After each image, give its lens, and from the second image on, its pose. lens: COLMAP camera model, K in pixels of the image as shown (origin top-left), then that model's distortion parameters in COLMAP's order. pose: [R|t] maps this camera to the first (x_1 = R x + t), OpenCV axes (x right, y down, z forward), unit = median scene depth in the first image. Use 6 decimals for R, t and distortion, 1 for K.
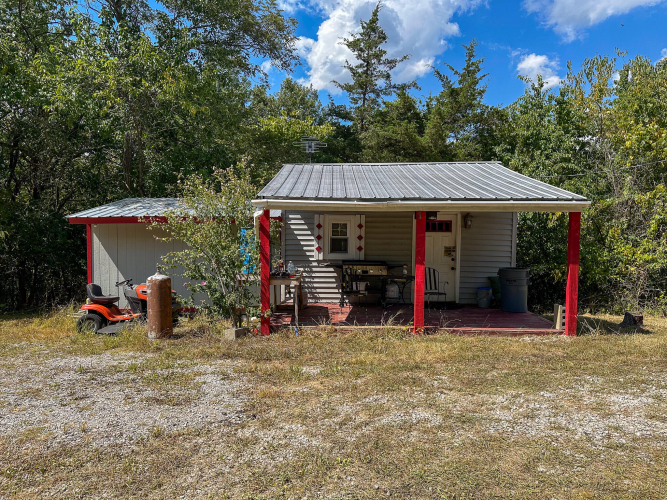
lens RADIAL K [[476.0, 0, 335.1], [0, 476.0, 247.7], [0, 0, 1]] dist [0.033337, -0.011852]
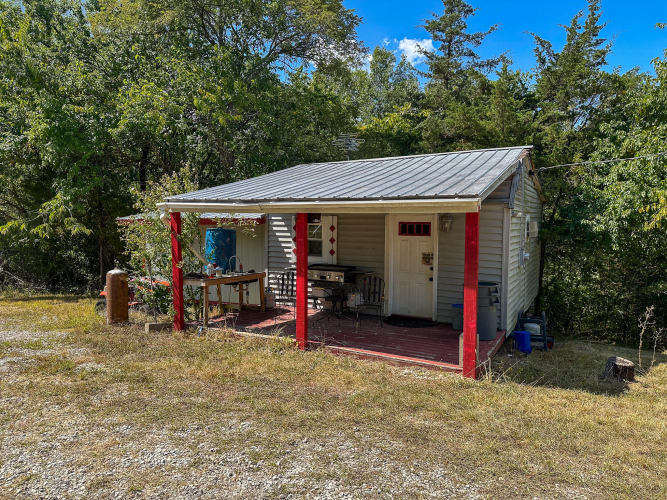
lens RADIAL K [[476.0, 0, 334.8], [0, 476.0, 251.5], [0, 0, 1]] dist [0.033337, -0.011852]
pose [[0.877547, 0.031146, -0.478478, 0.502601], [-0.025139, 0.999504, 0.018956, -0.017376], [0.478831, -0.004606, 0.877895, 0.181323]]
